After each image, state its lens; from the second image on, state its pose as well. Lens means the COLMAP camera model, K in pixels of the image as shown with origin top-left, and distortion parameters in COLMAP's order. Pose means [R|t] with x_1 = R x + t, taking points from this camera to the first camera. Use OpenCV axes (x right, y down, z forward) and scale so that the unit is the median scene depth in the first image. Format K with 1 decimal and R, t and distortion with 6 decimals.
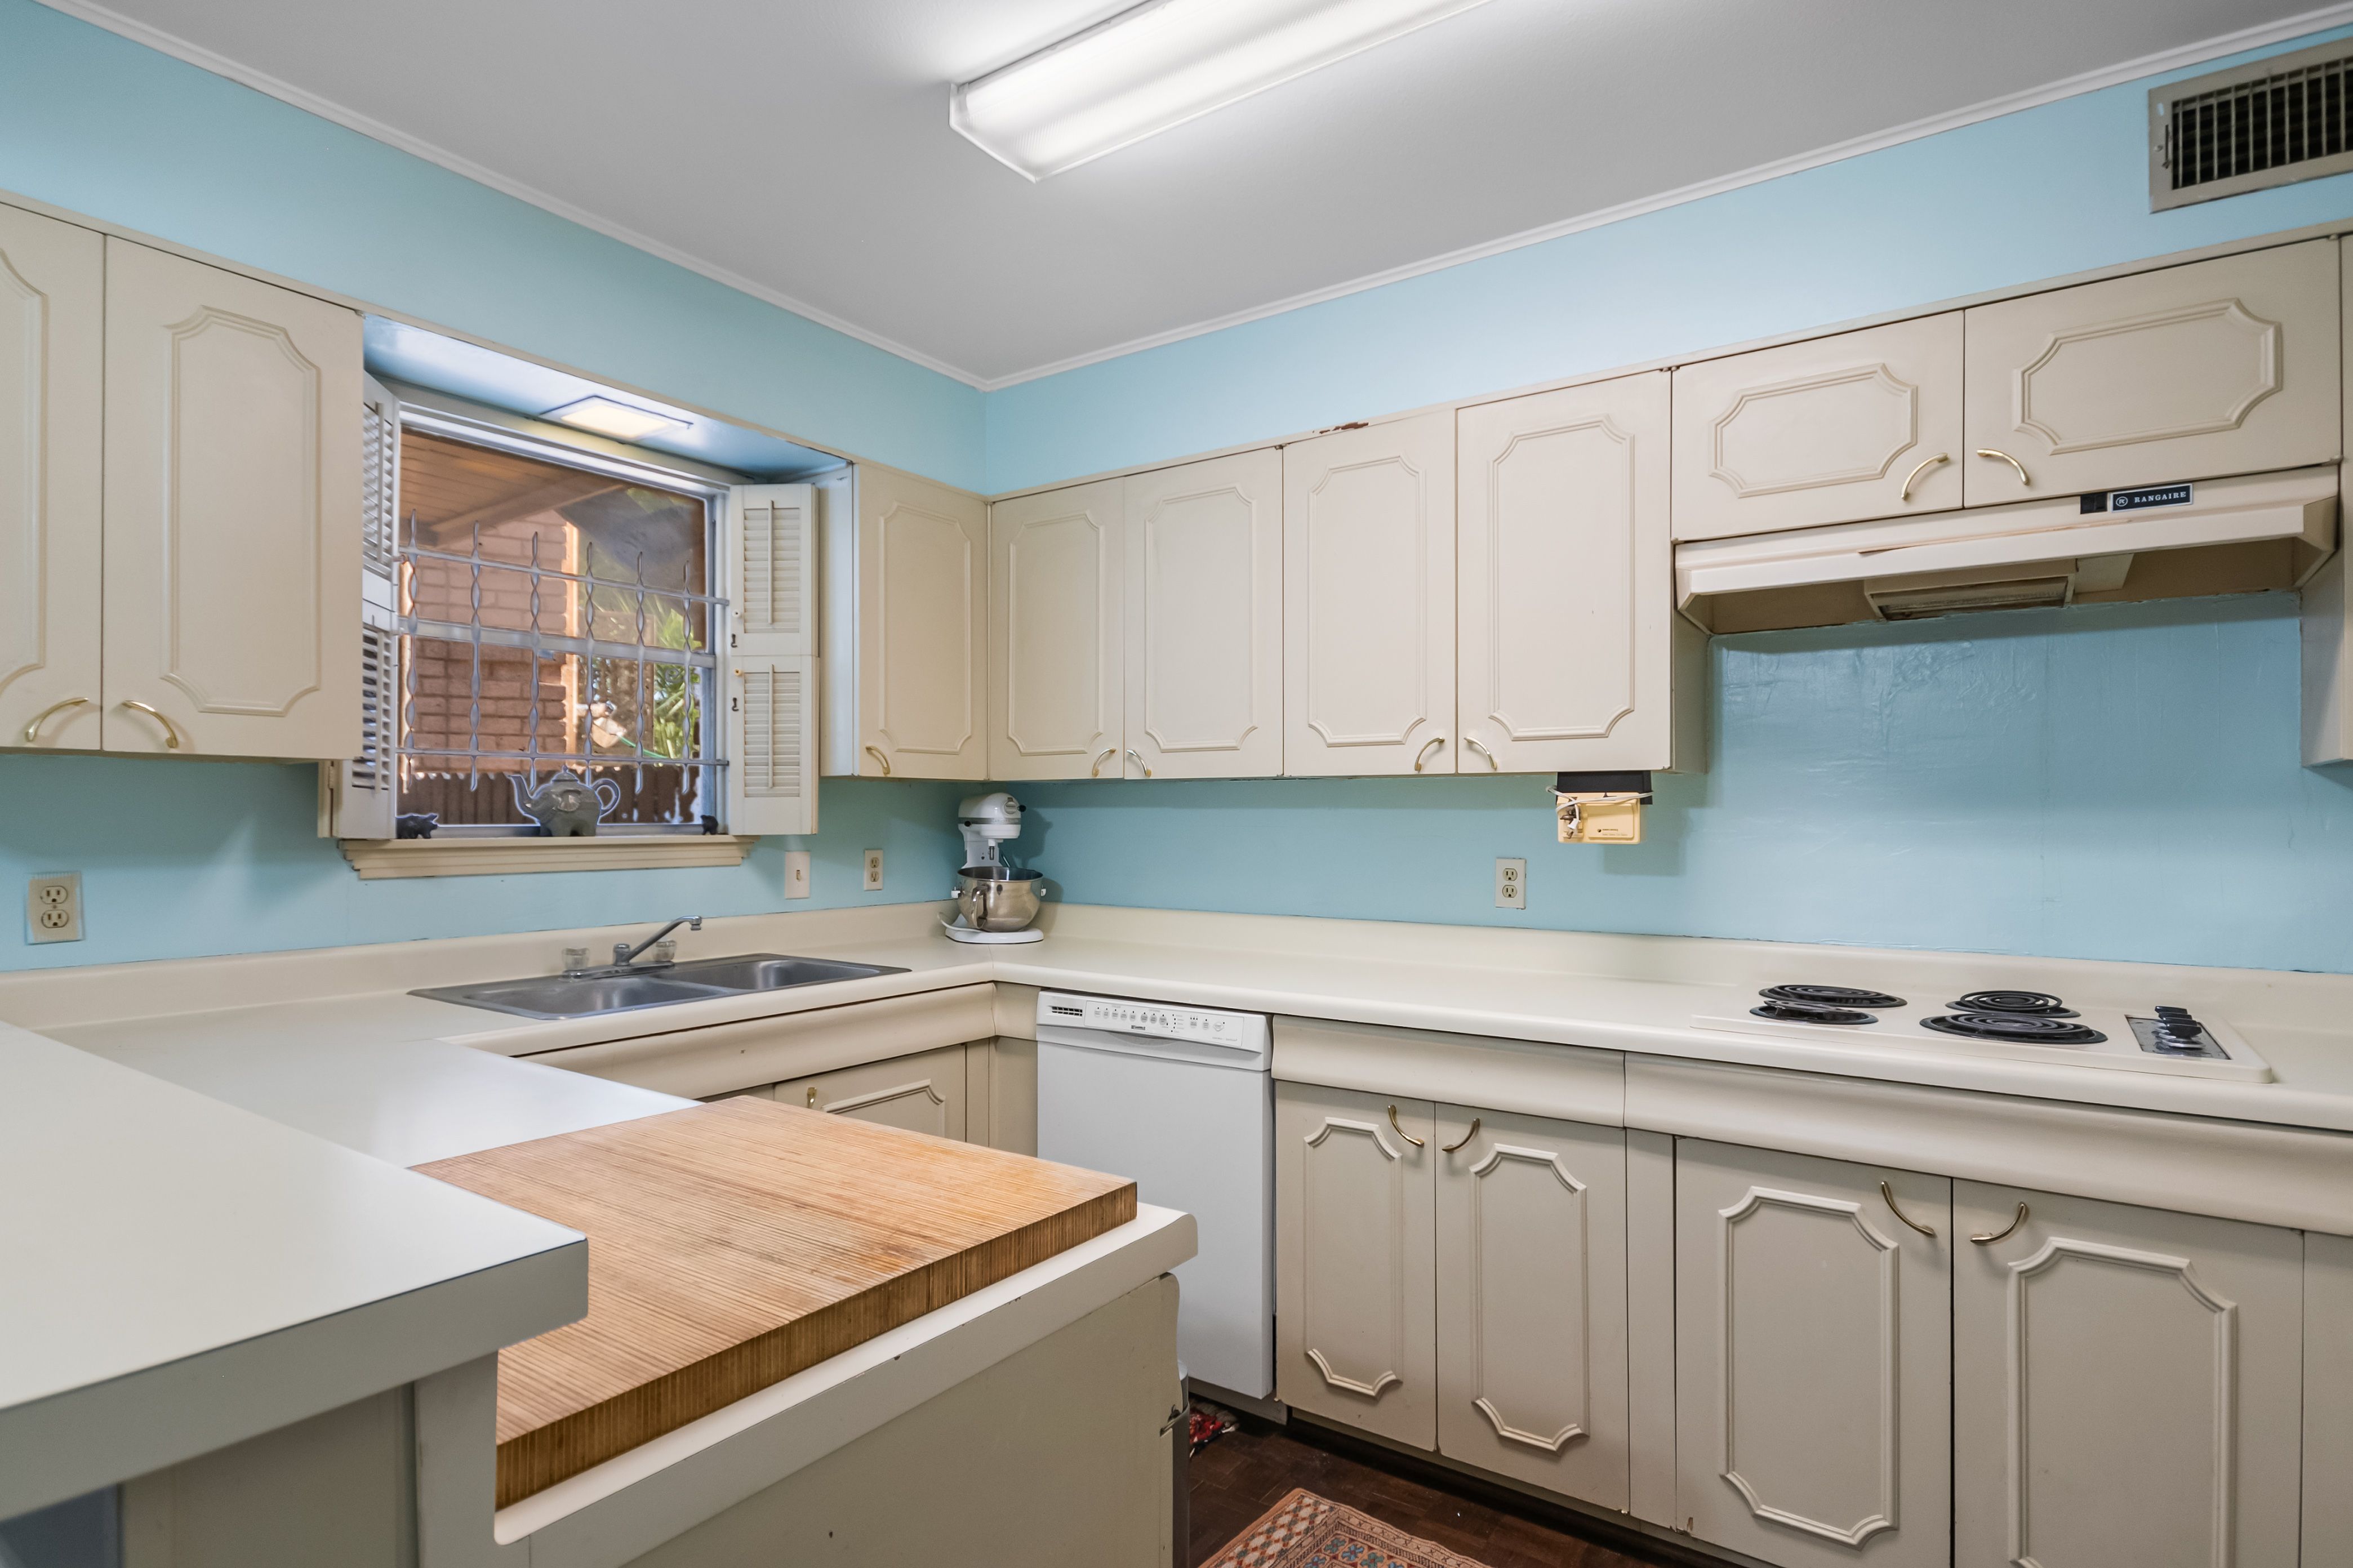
lens RADIAL K [[1203.8, 0, 1170.8], [0, 1203.8, 780.5], [0, 0, 1]] dist [0.000258, 0.000004]
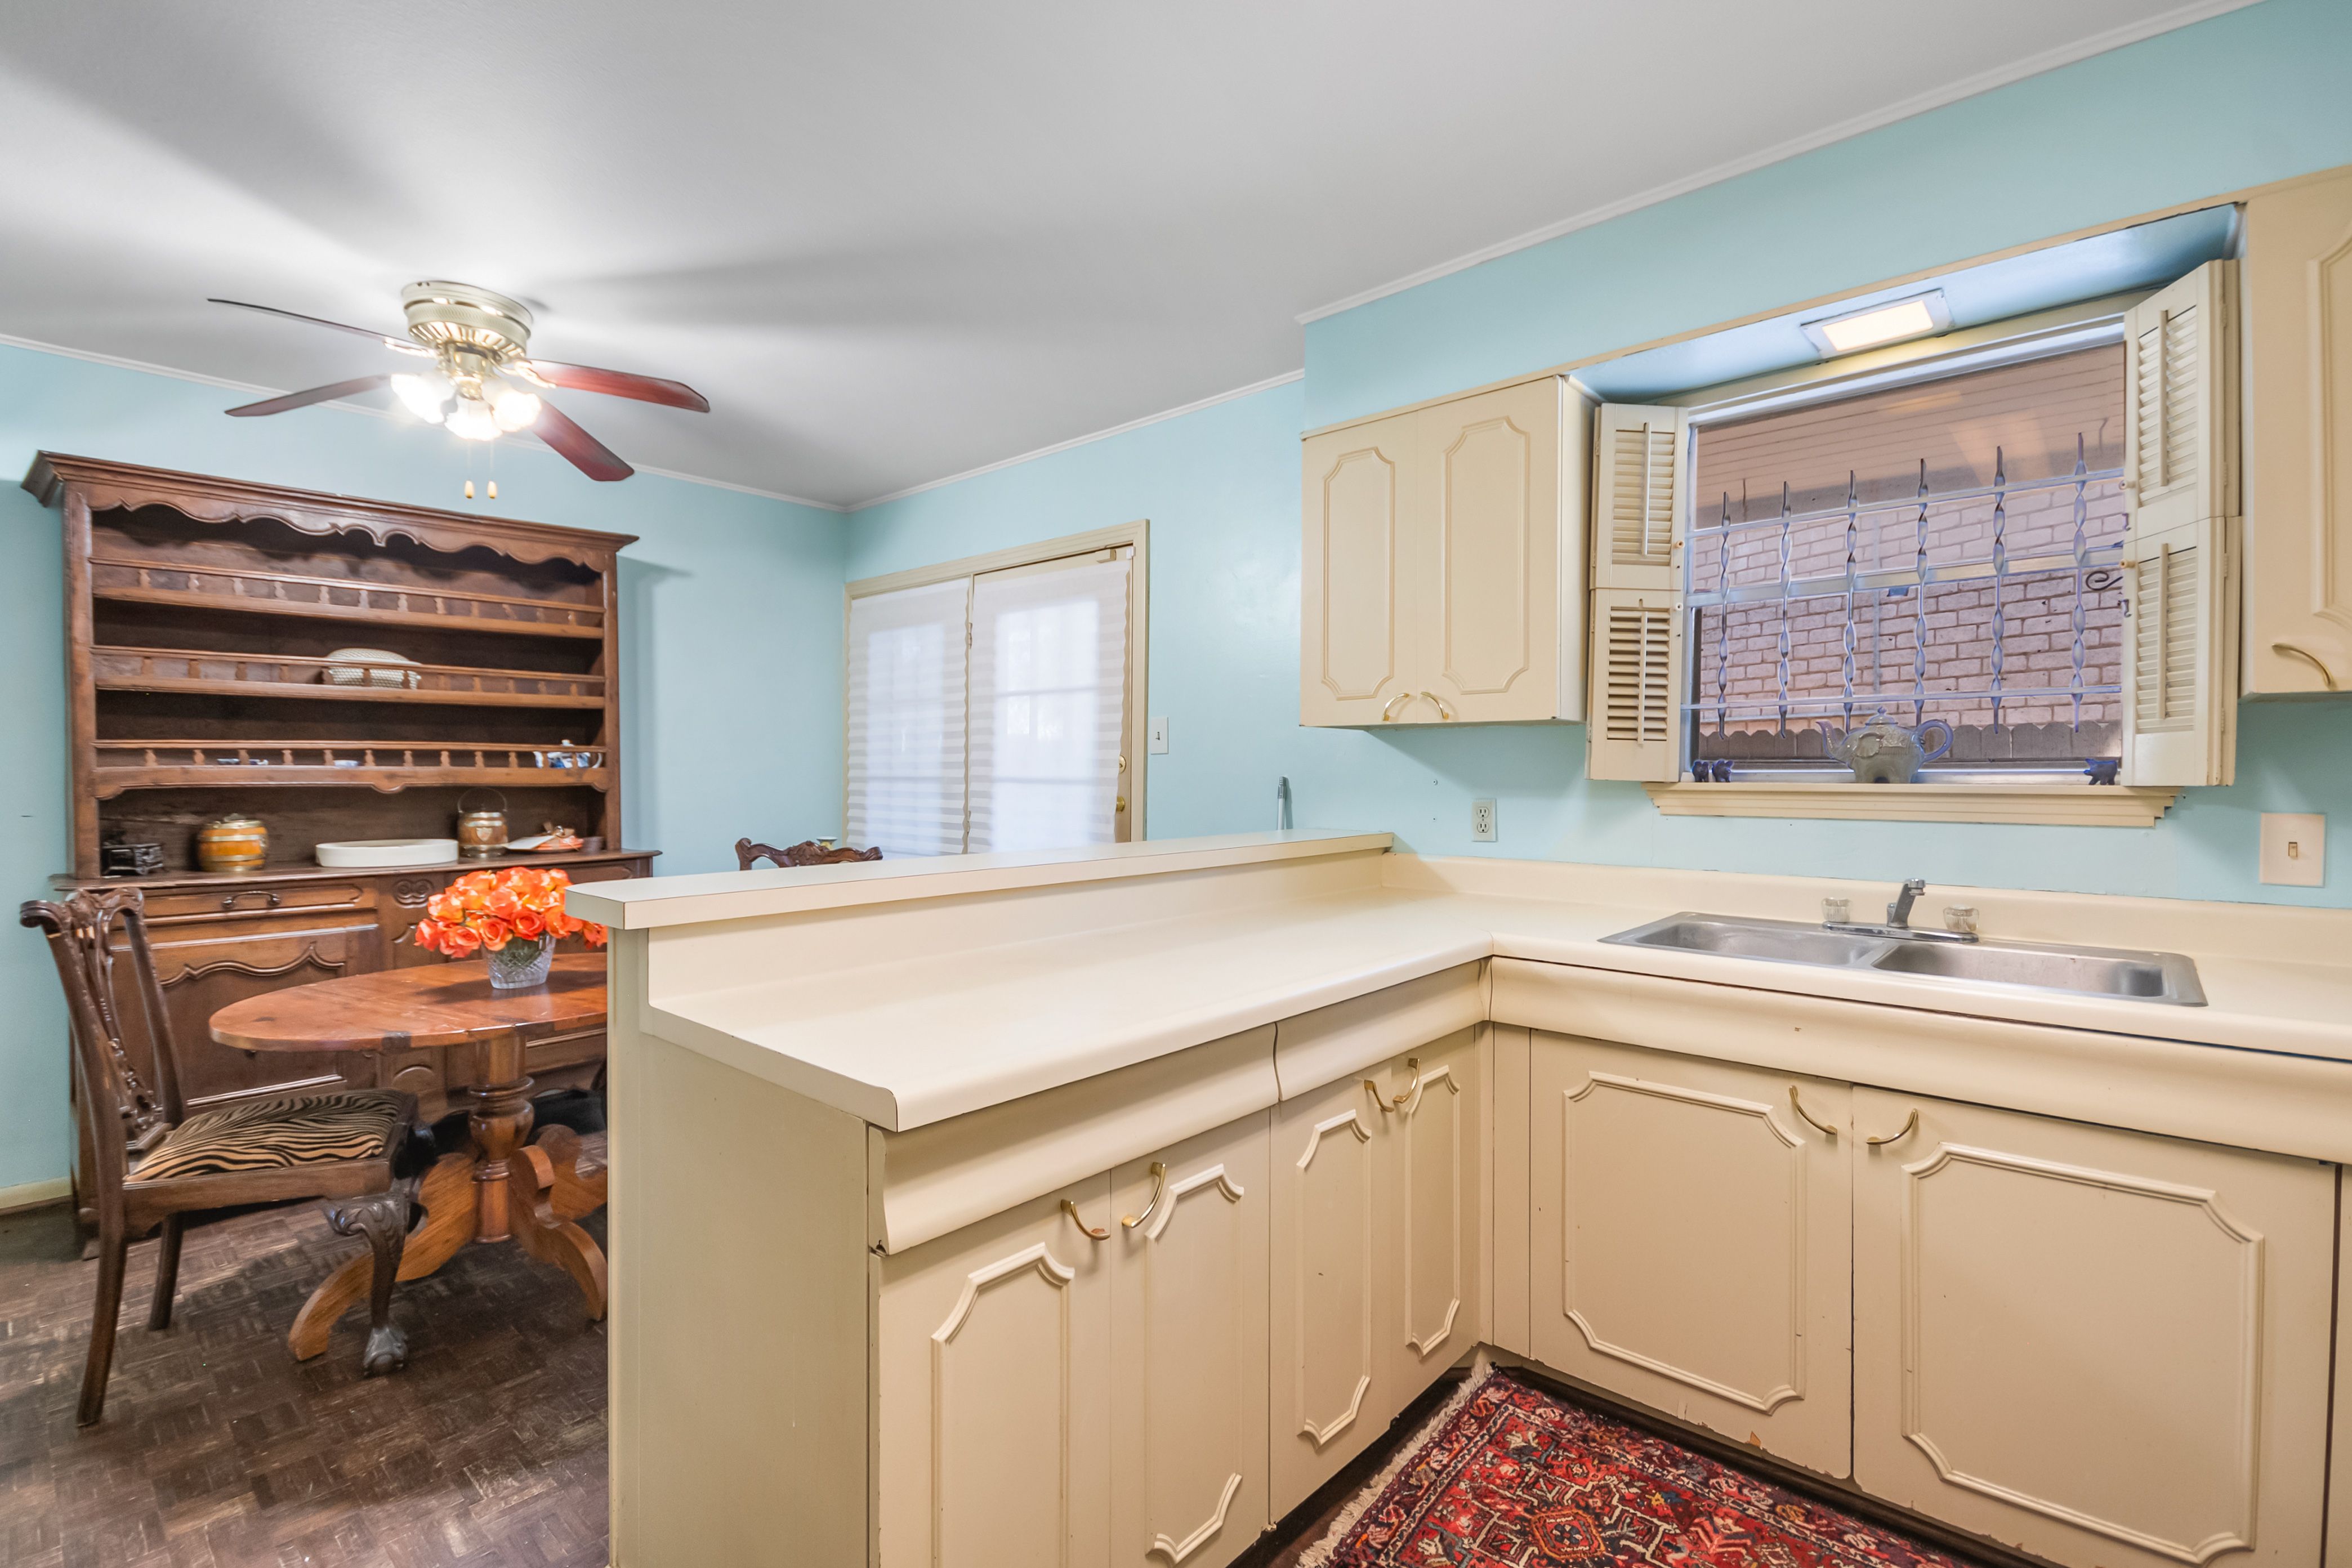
lens RADIAL K [[1050.2, 0, 1161.4], [0, 1050.2, 777.7], [0, 0, 1]] dist [0.006554, -0.004494]
pose [[-0.132033, 0.004579, -0.991235, 0.424417], [0.028876, 0.999583, 0.000772, 0.028501], [0.990825, -0.028521, -0.132110, 0.617600]]
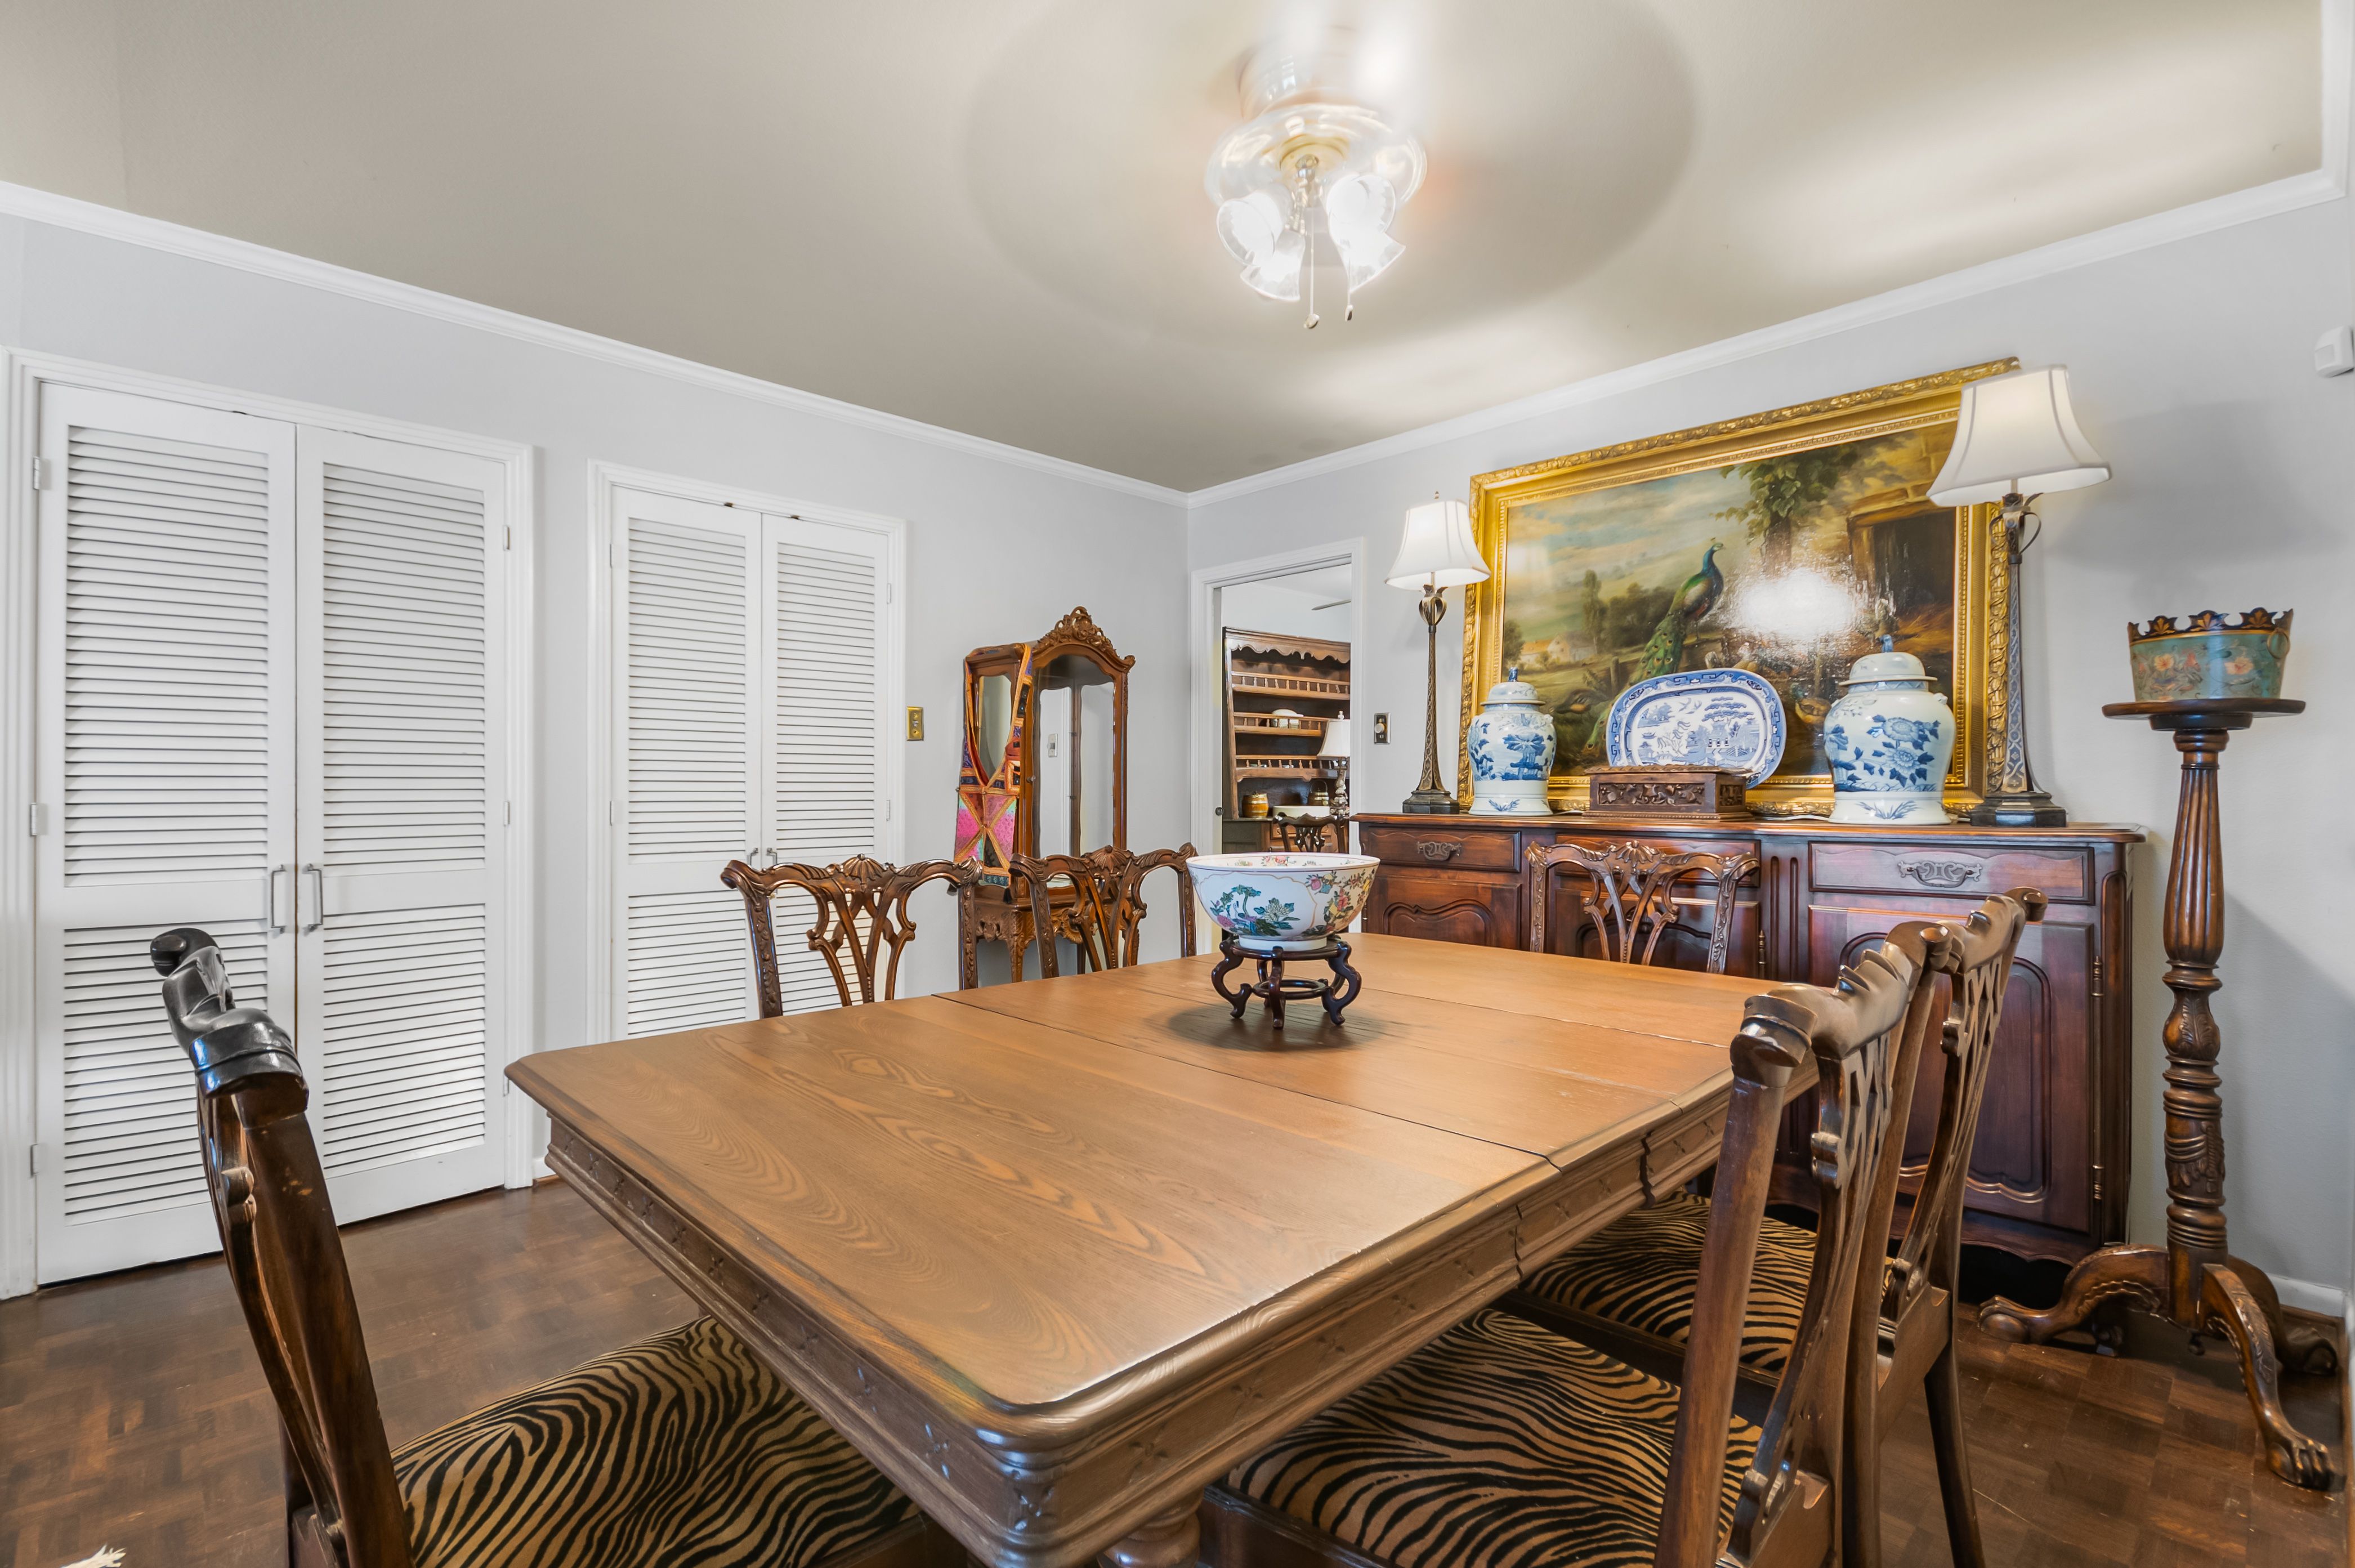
lens RADIAL K [[1061.5, 0, 1171.4], [0, 1061.5, 790.9], [0, 0, 1]] dist [0.004888, -0.000049]
pose [[-0.204517, 0.002017, -0.978861, 2.054850], [0.025473, 0.999670, -0.003262, 0.045701], [0.978532, -0.025602, -0.204501, -0.361039]]
